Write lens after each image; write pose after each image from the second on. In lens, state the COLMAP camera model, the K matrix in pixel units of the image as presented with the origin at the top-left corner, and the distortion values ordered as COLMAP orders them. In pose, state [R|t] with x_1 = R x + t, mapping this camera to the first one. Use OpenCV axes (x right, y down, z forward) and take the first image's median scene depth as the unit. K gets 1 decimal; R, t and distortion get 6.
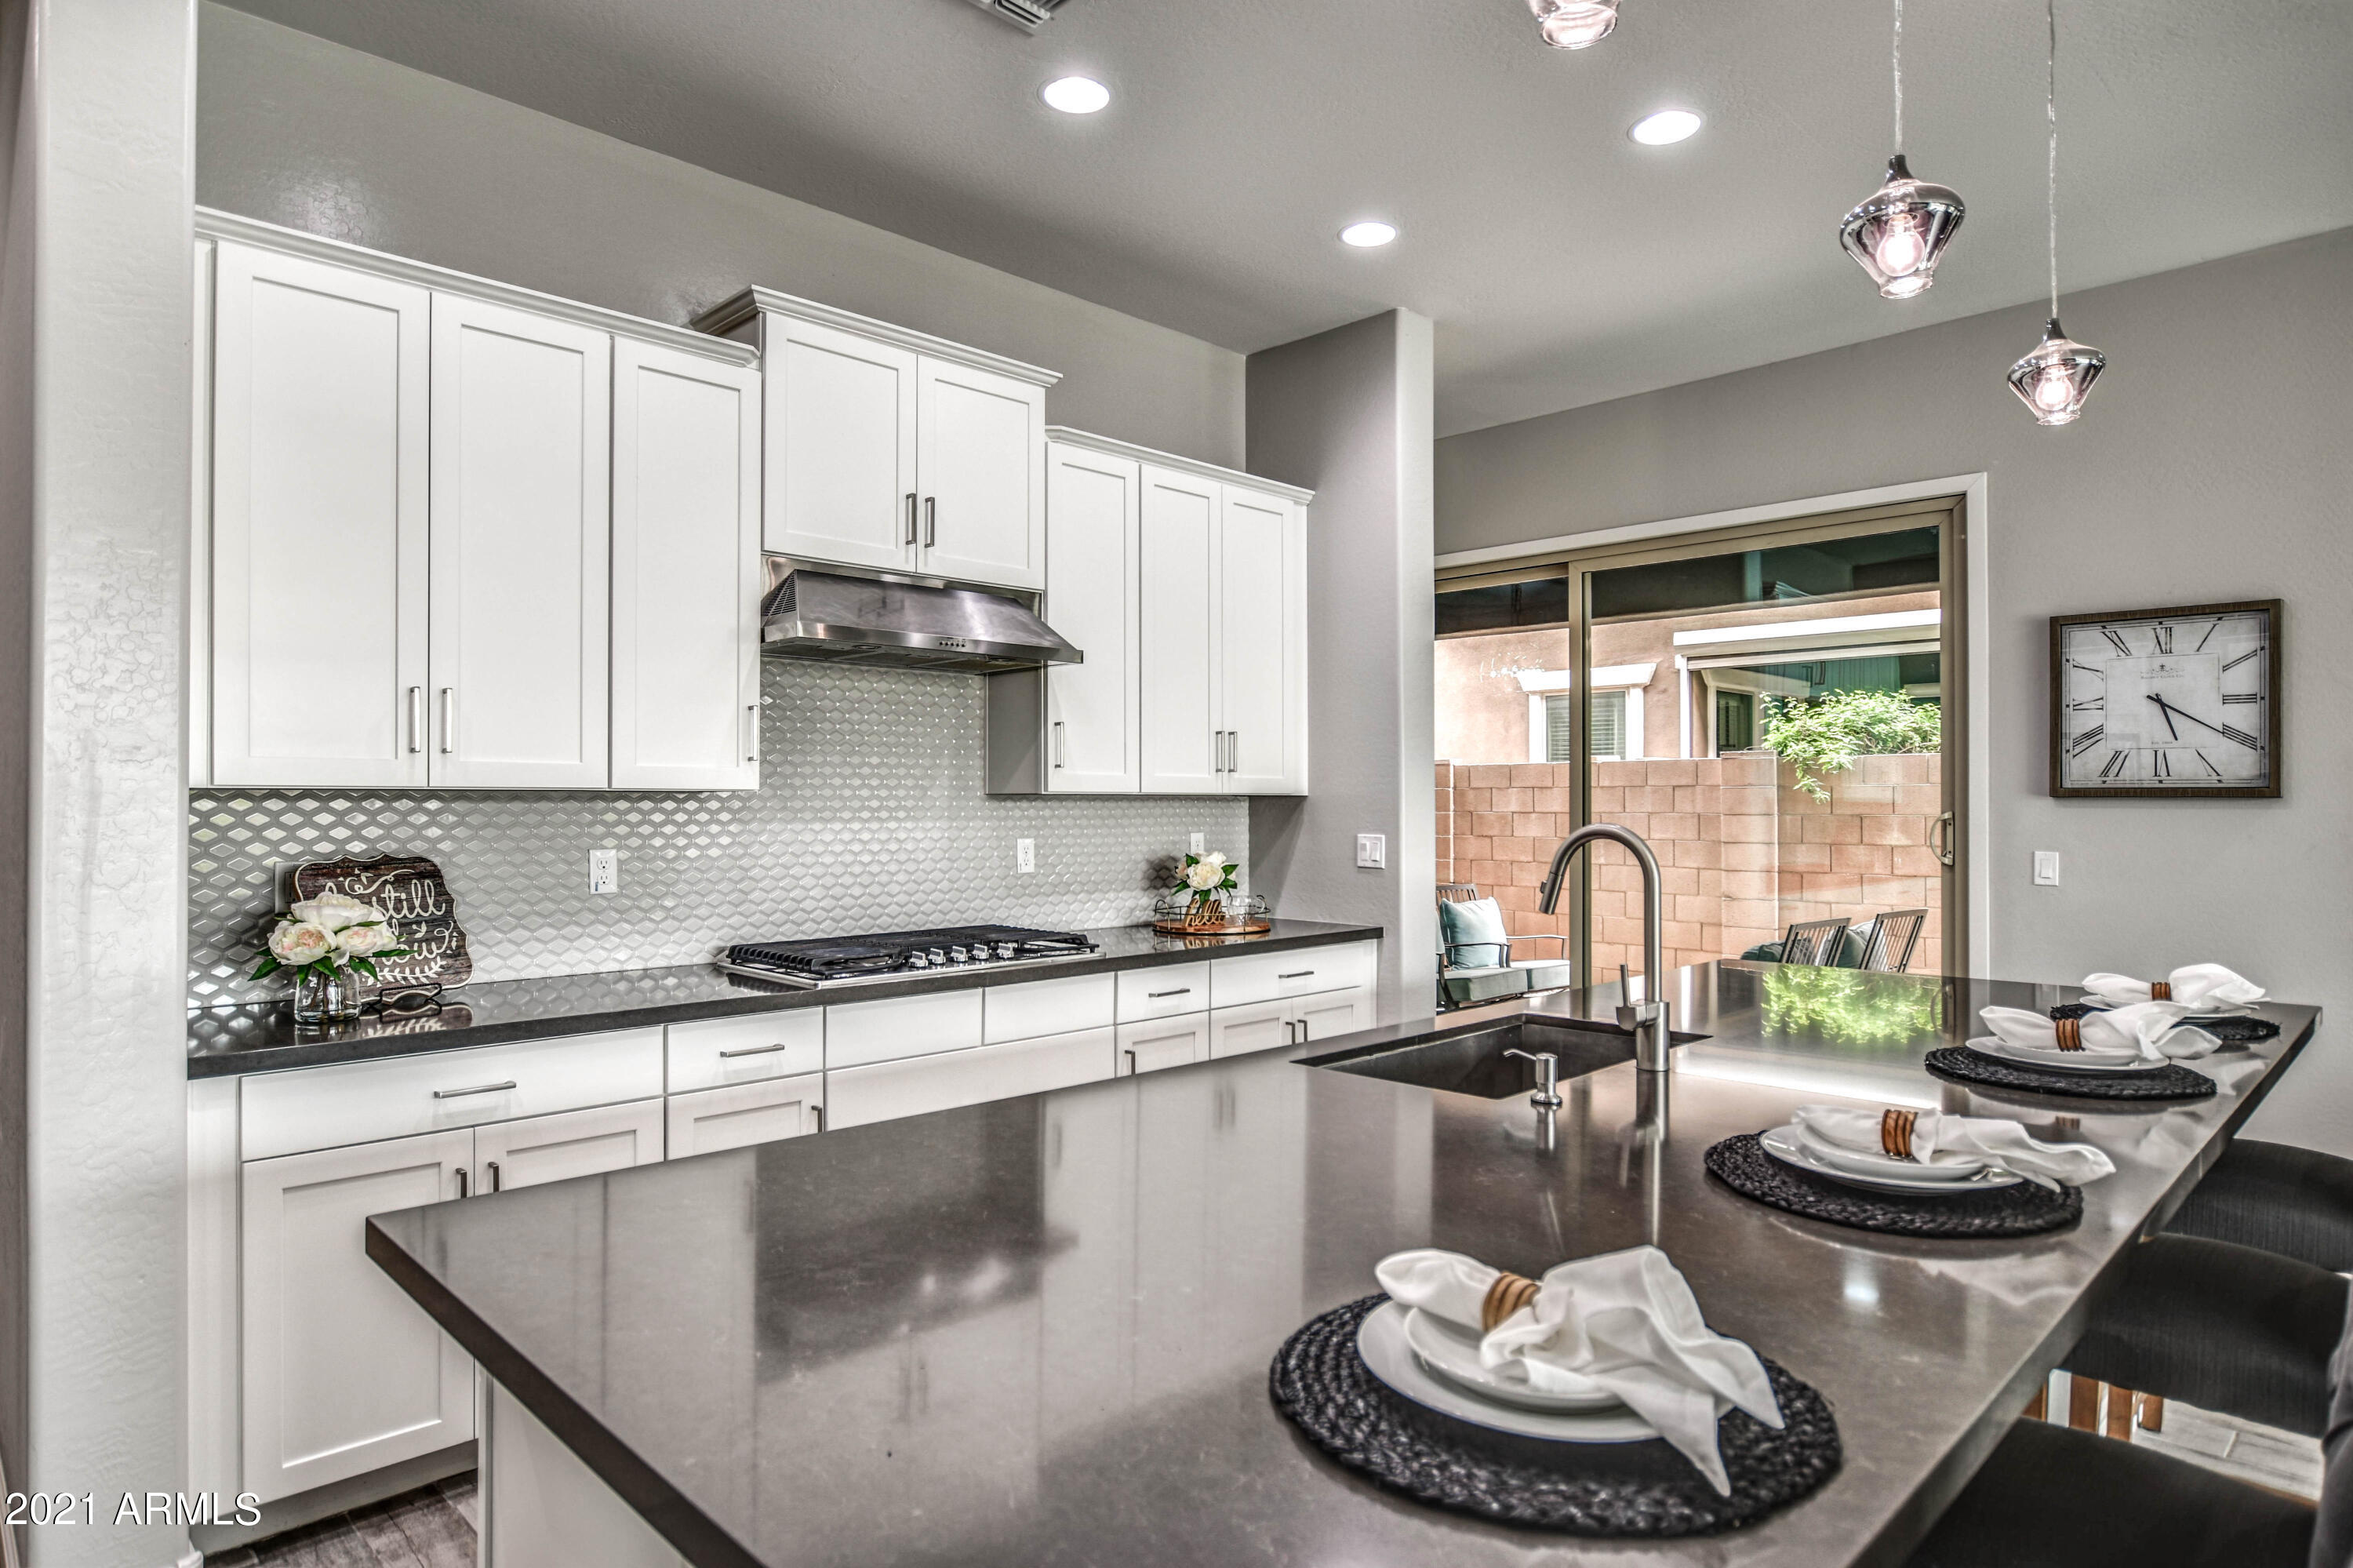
lens RADIAL K [[1315.1, 0, 1169.2], [0, 1315.1, 795.0], [0, 0, 1]] dist [-0.024509, 0.005053]
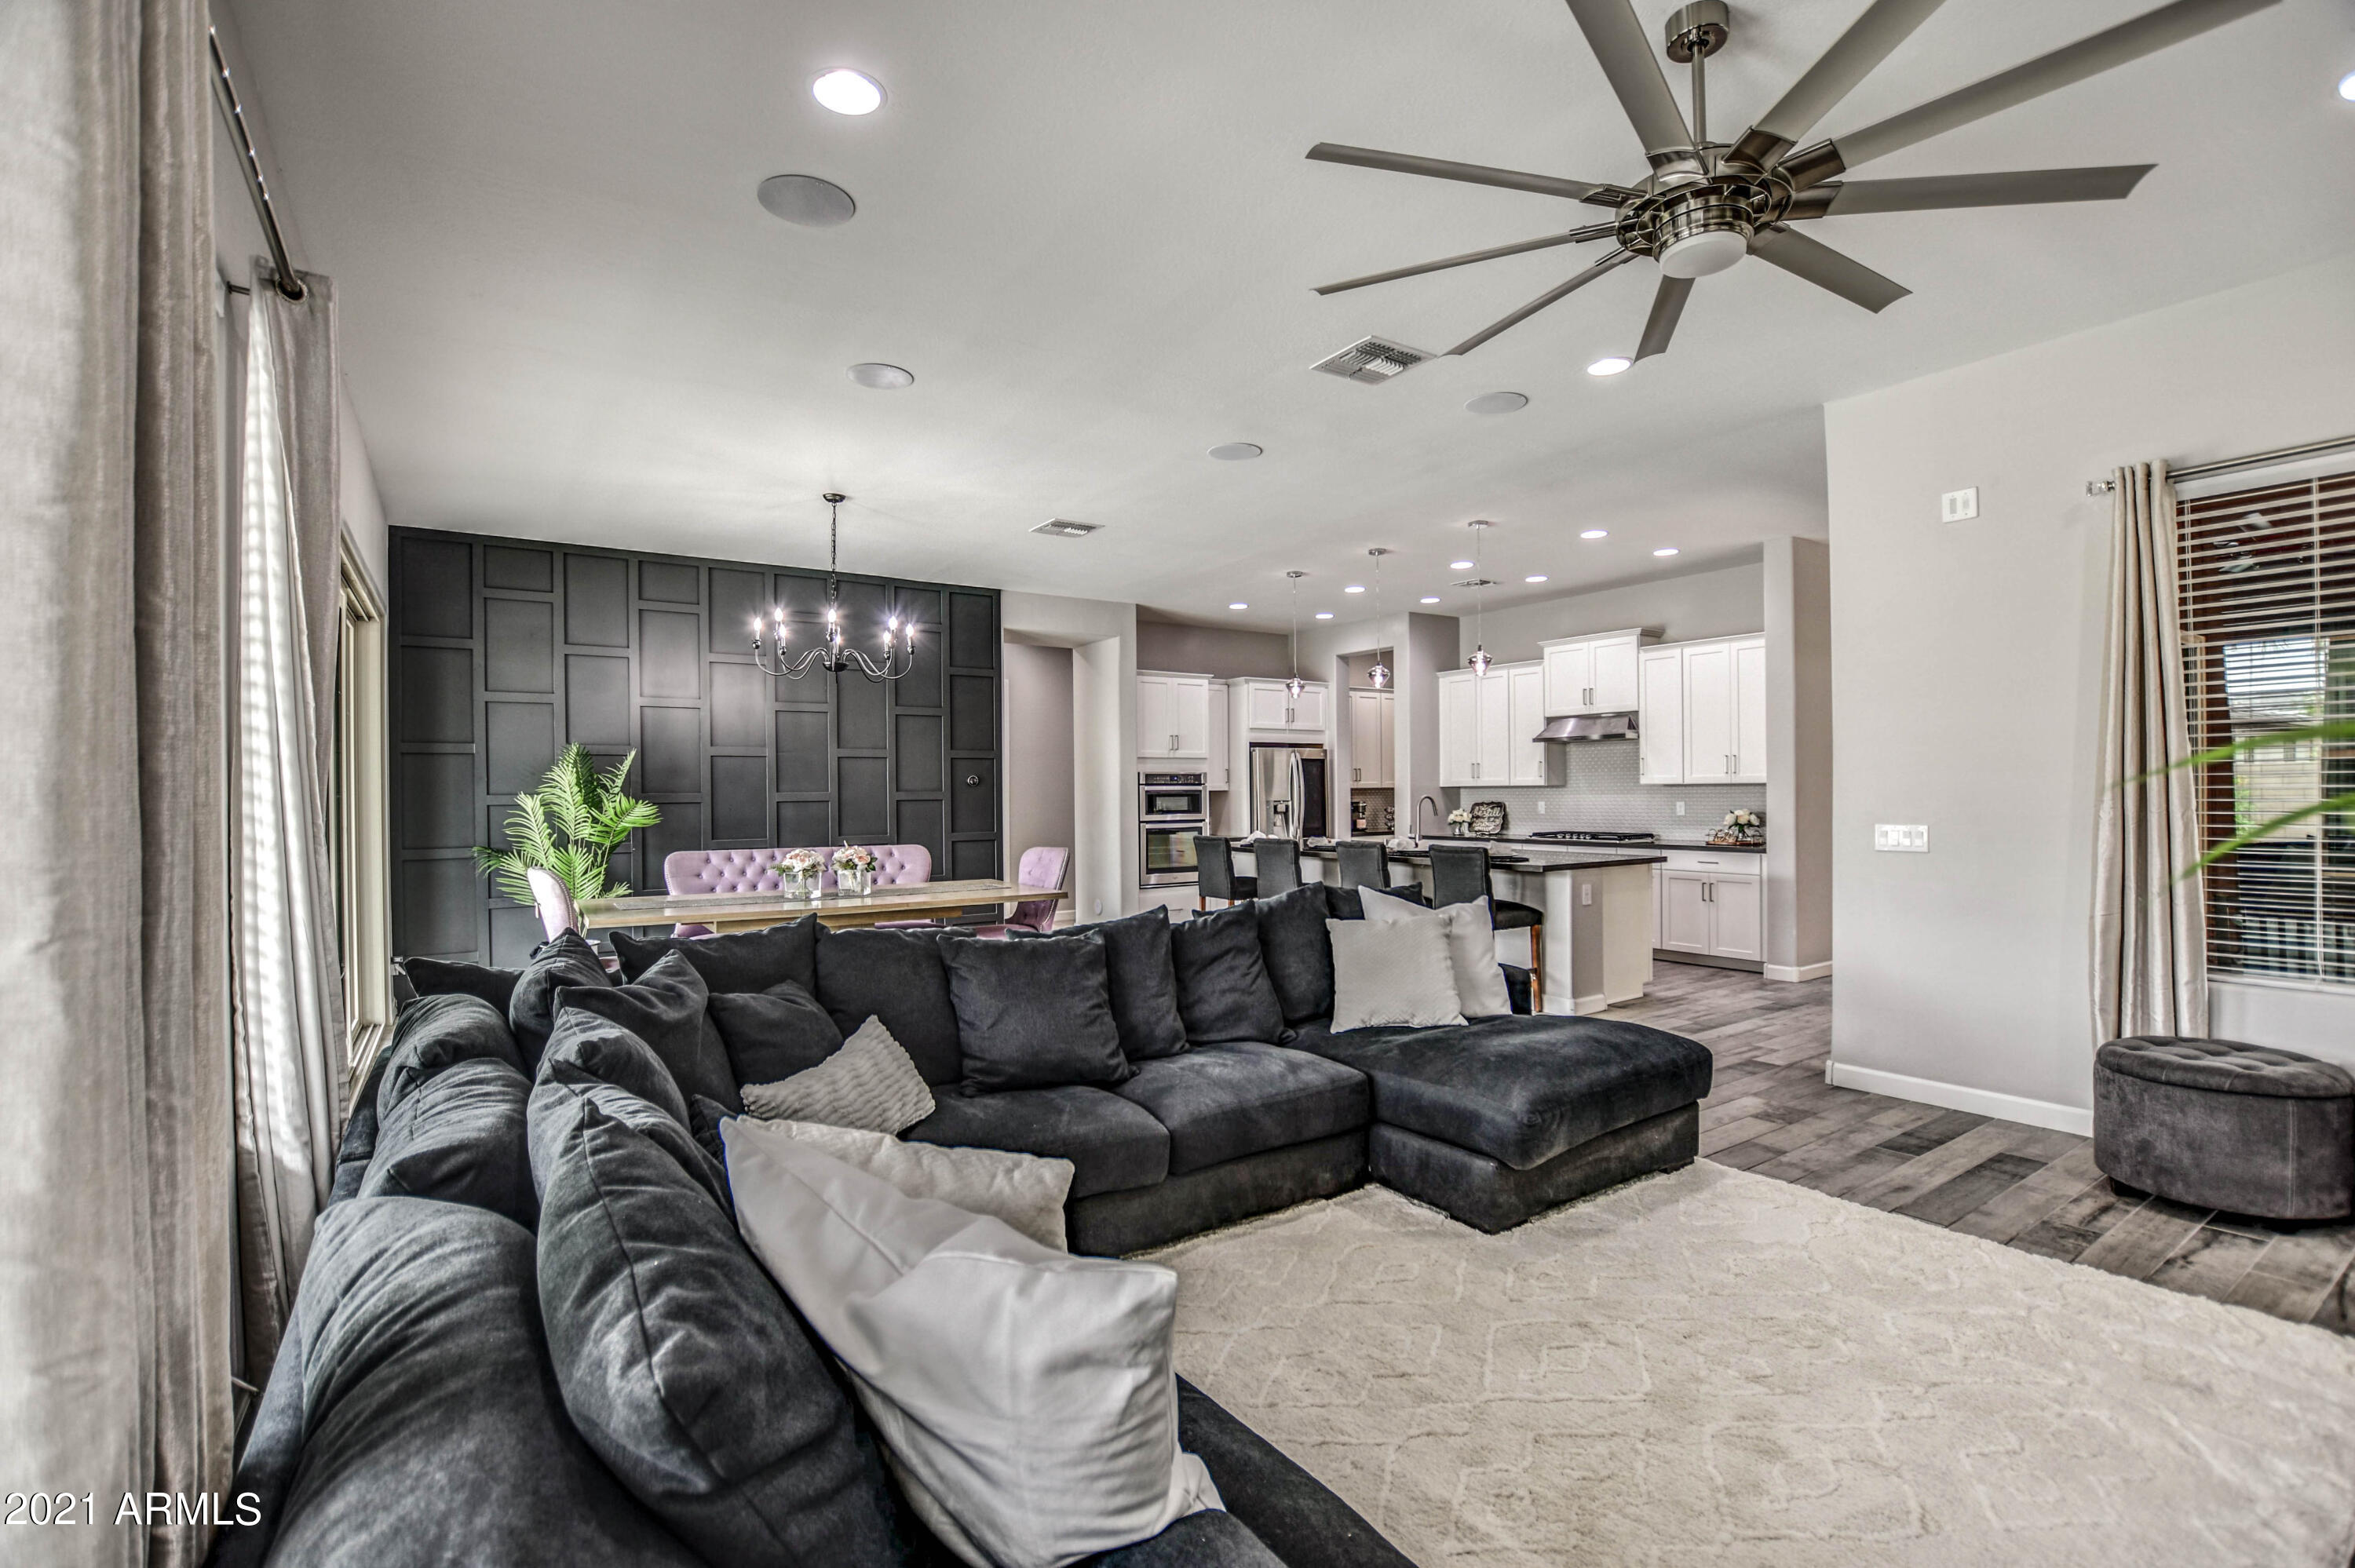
lens RADIAL K [[1053.8, 0, 1187.1], [0, 1053.8, 796.3], [0, 0, 1]] dist [-0.031710, 0.004518]
pose [[-0.164427, 0.002094, -0.986387, 2.096559], [0.013233, 0.999912, -0.000083, 0.011123], [0.986300, -0.013066, -0.164441, 0.414938]]
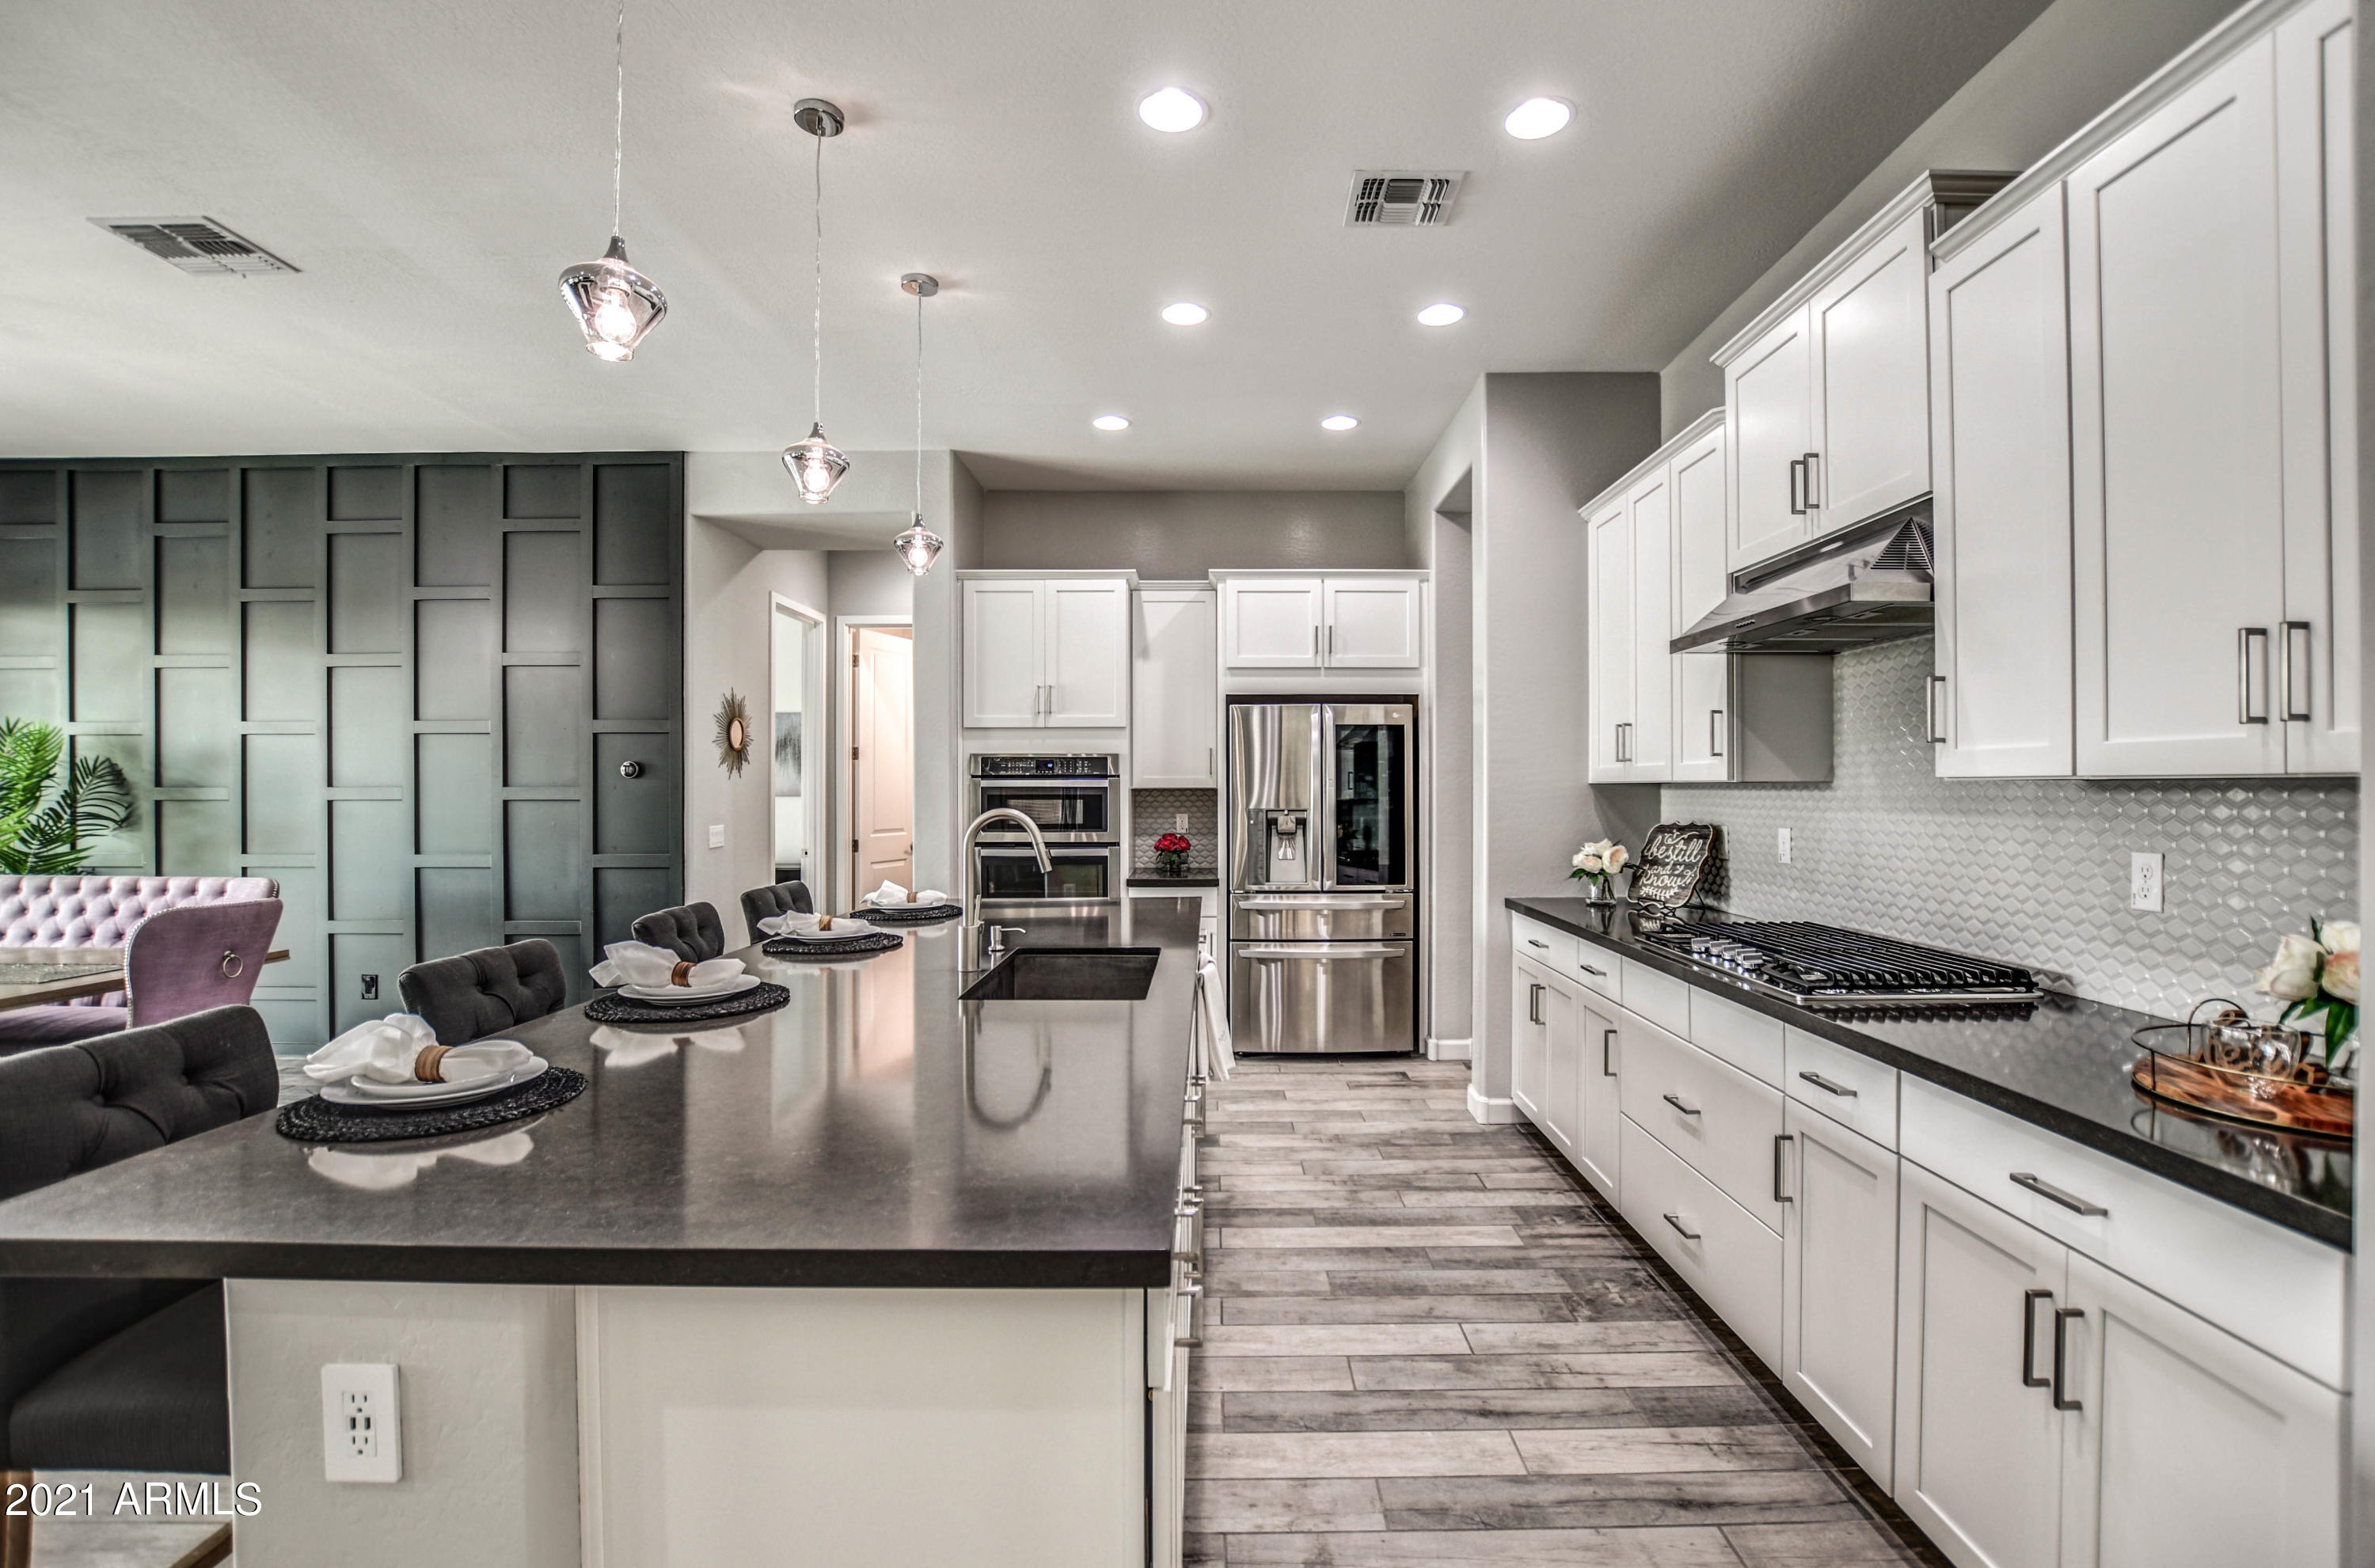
lens RADIAL K [[1062.8, 0, 1222.3], [0, 1062.8, 791.9], [0, 0, 1]] dist [-0.031710, 0.004518]
pose [[-0.689158, 0.001809, -0.724608, 0.545609], [0.003852, 0.999992, -0.001167, 0.004317], [0.724601, -0.003595, -0.689160, 1.060318]]
